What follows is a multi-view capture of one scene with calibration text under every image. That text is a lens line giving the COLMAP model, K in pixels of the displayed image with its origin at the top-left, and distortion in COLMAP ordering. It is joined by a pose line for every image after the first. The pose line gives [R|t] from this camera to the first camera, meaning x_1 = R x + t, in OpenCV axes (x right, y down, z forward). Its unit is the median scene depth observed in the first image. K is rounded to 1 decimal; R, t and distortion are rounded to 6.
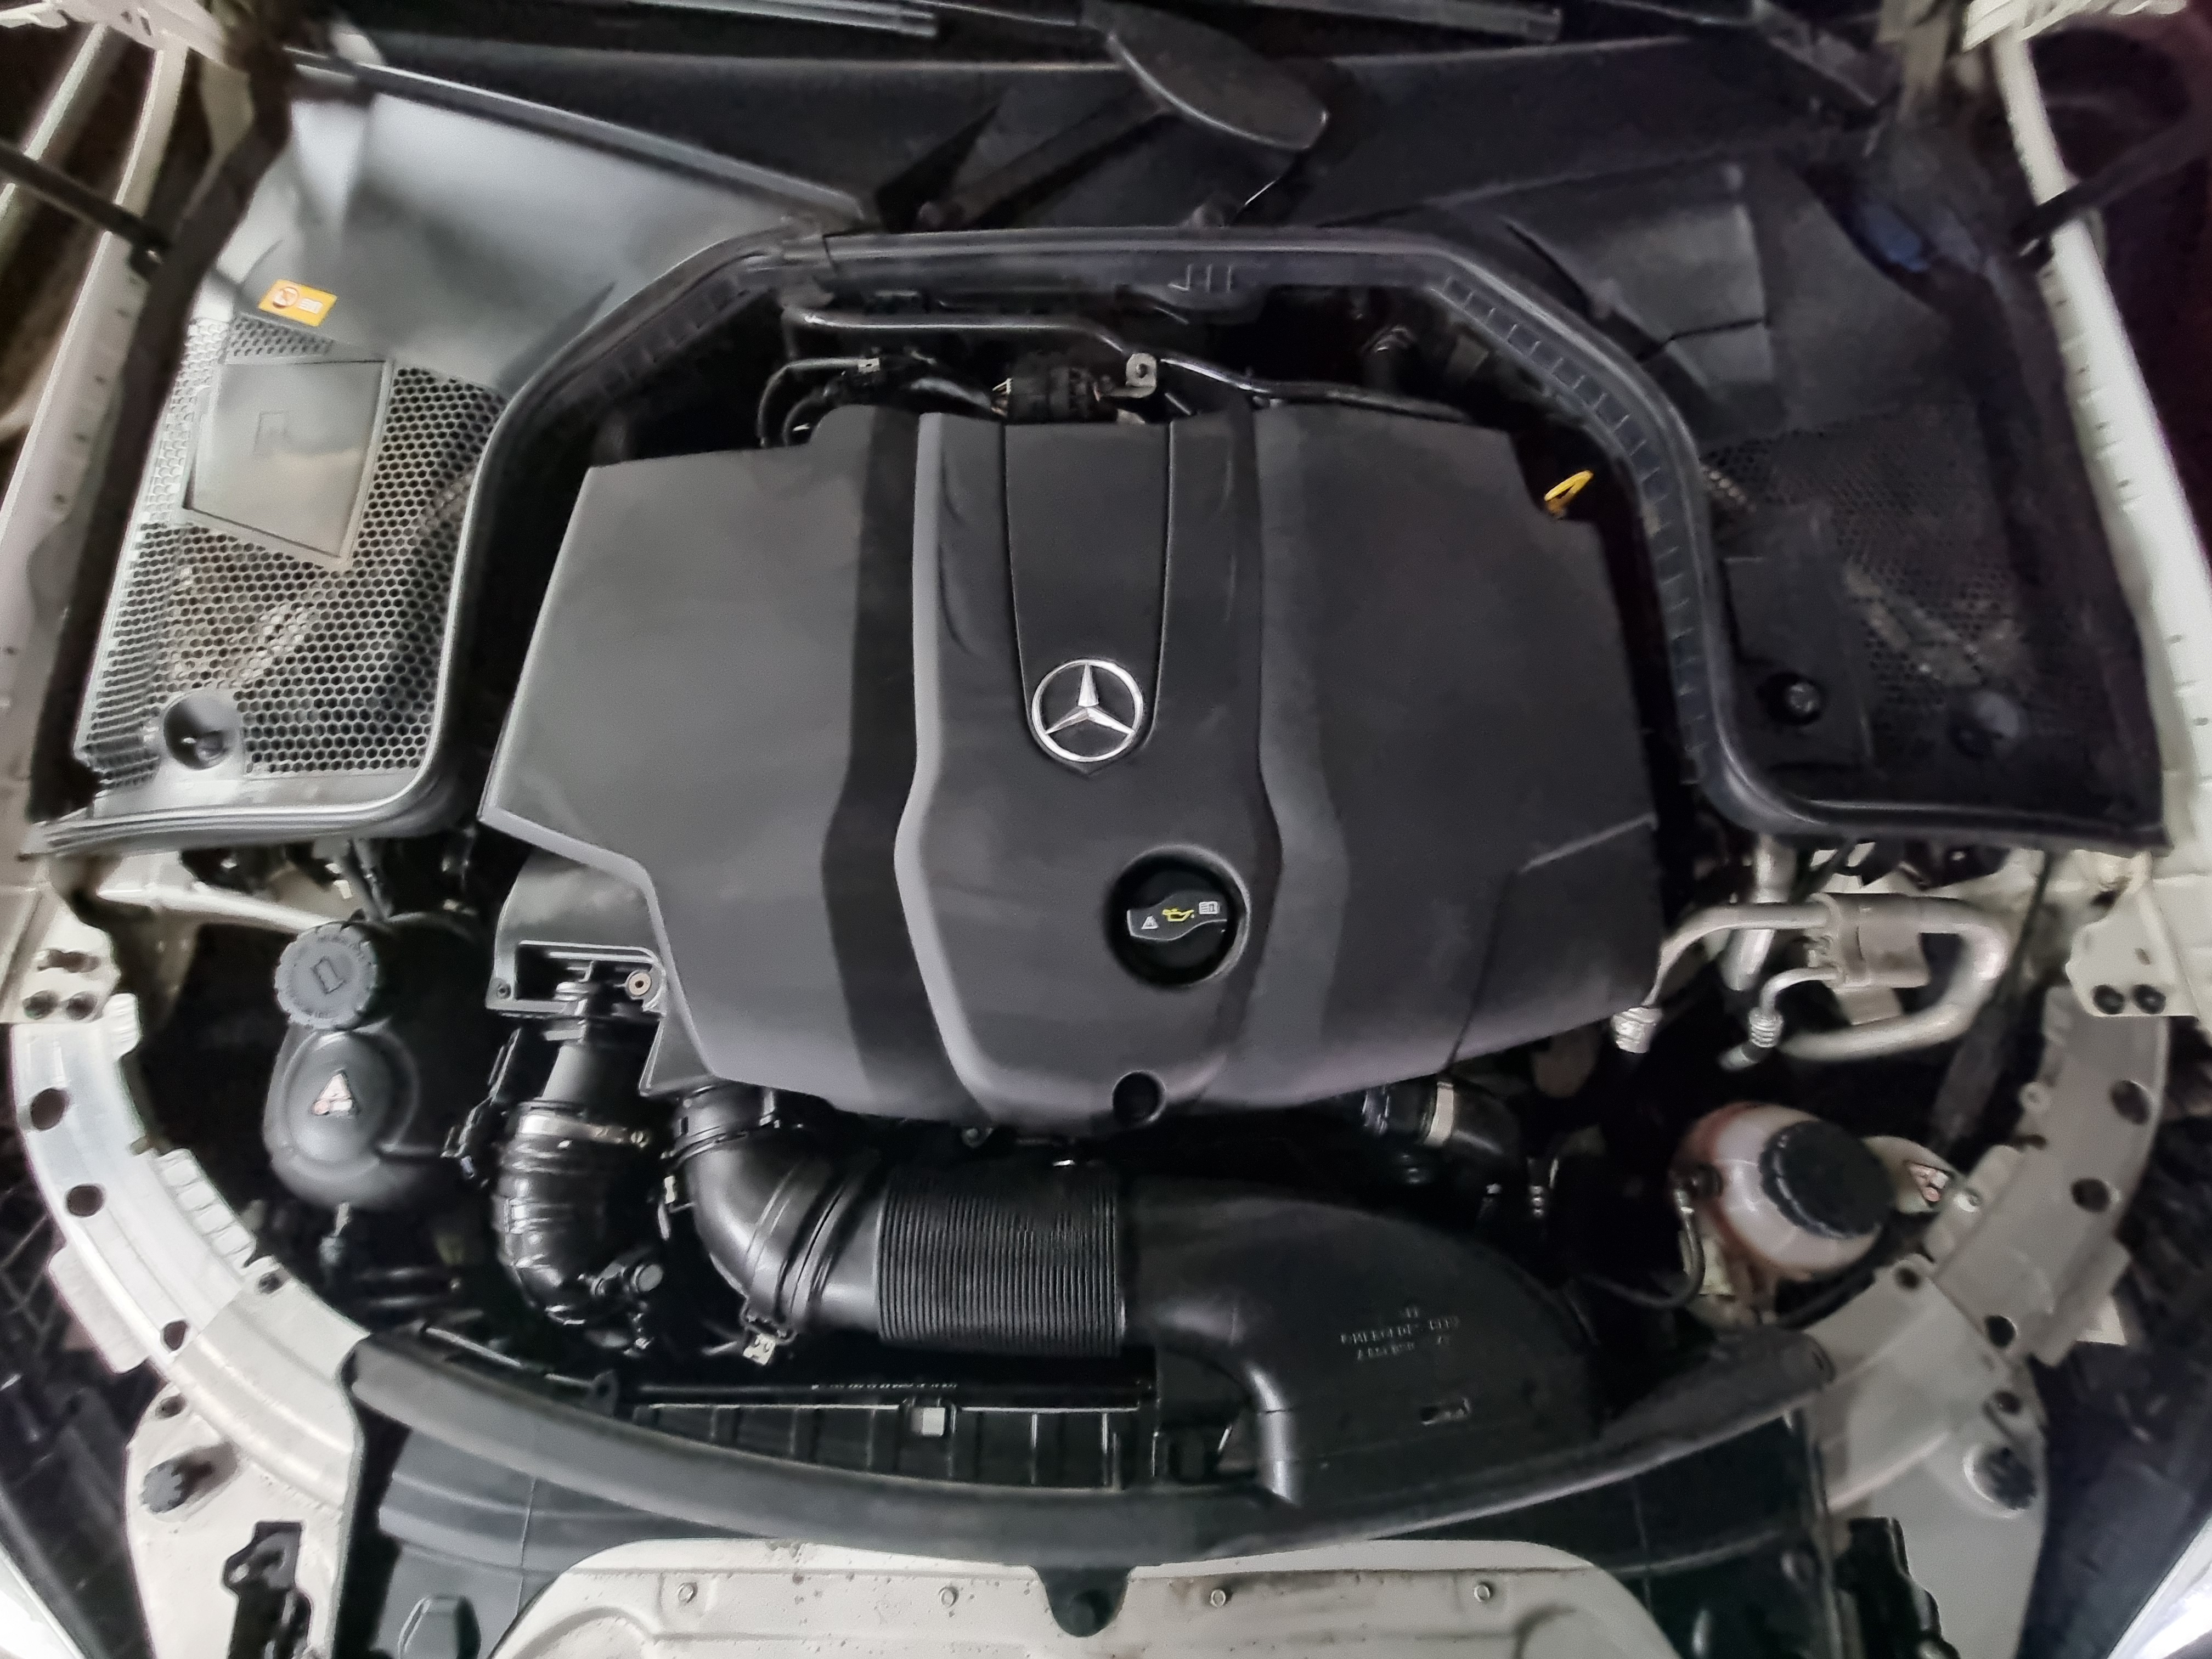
lens RADIAL K [[879.5, 0, 1106.0], [0, 879.5, 829.5], [0, 0, 1]] dist [-0.001023, -0.000699]
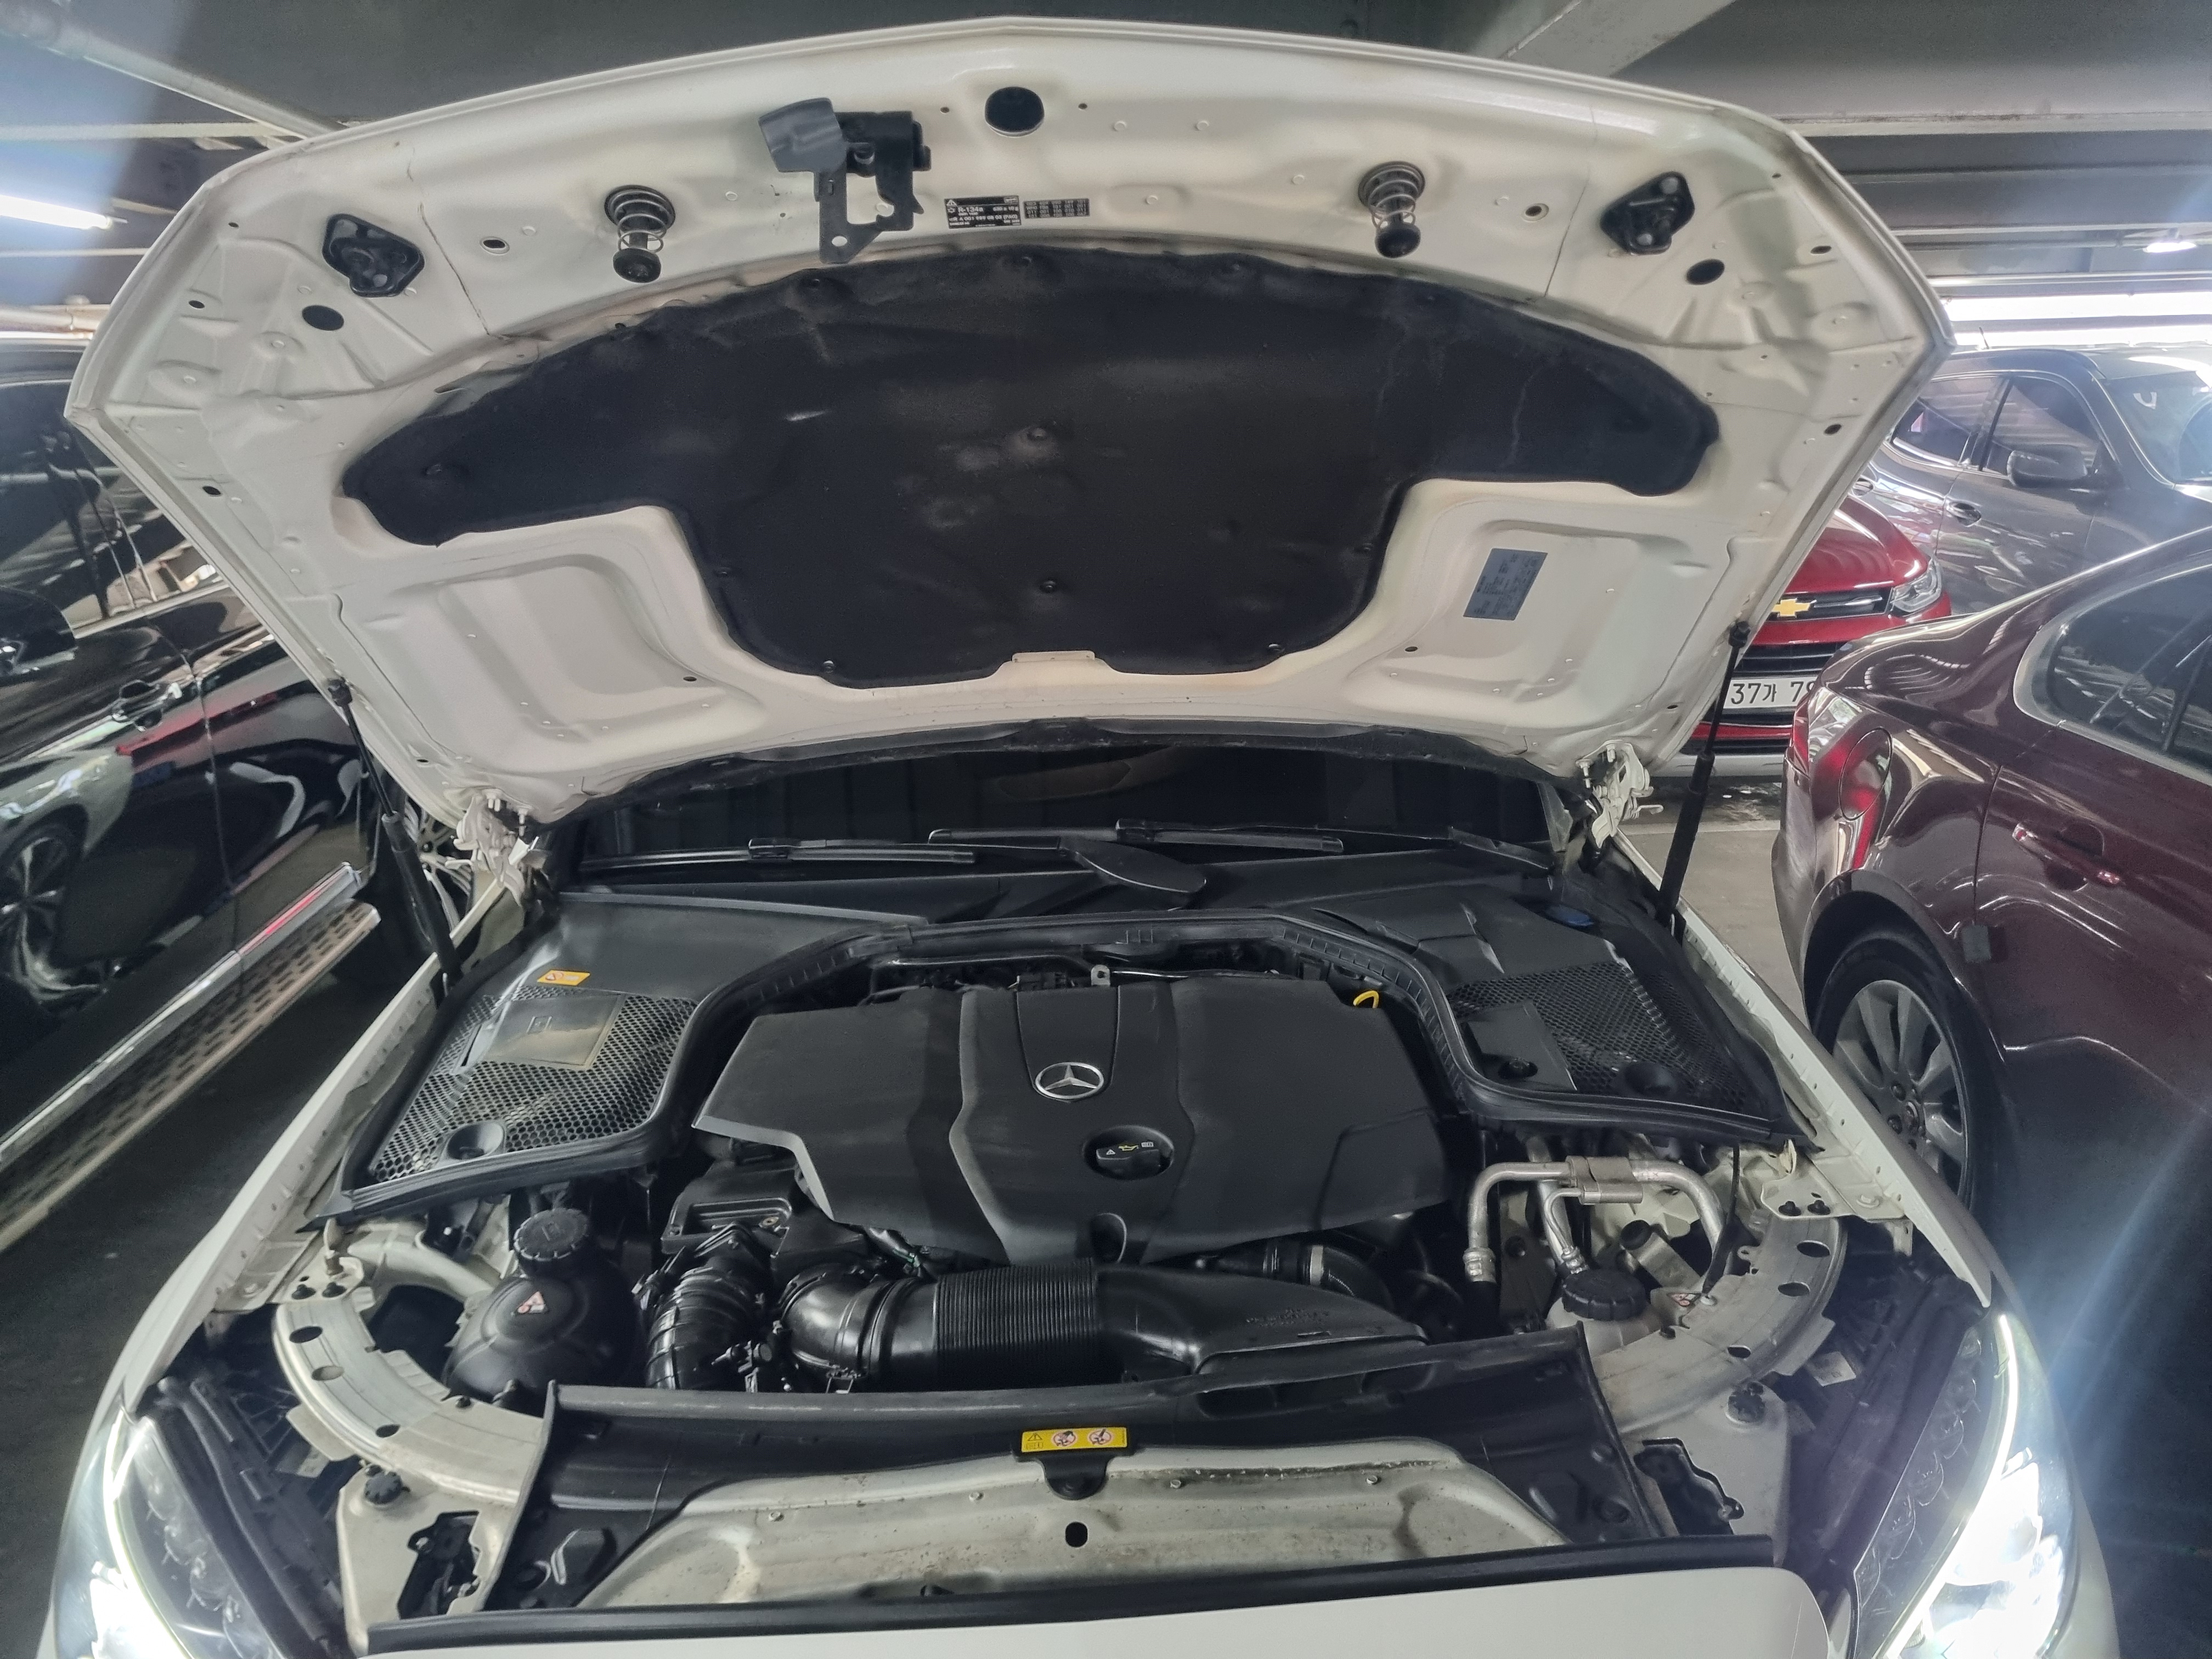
lens RADIAL K [[1770.9, 0, 1114.3], [0, 1770.9, 840.0], [0, 0, 1]] dist [0.033735, 0.000582]
pose [[0.999068, -0.039974, 0.016259, 0.026725], [0.036704, 0.588972, -0.807319, 2.197102], [0.022695, 0.807164, 0.589891, -1.247363]]
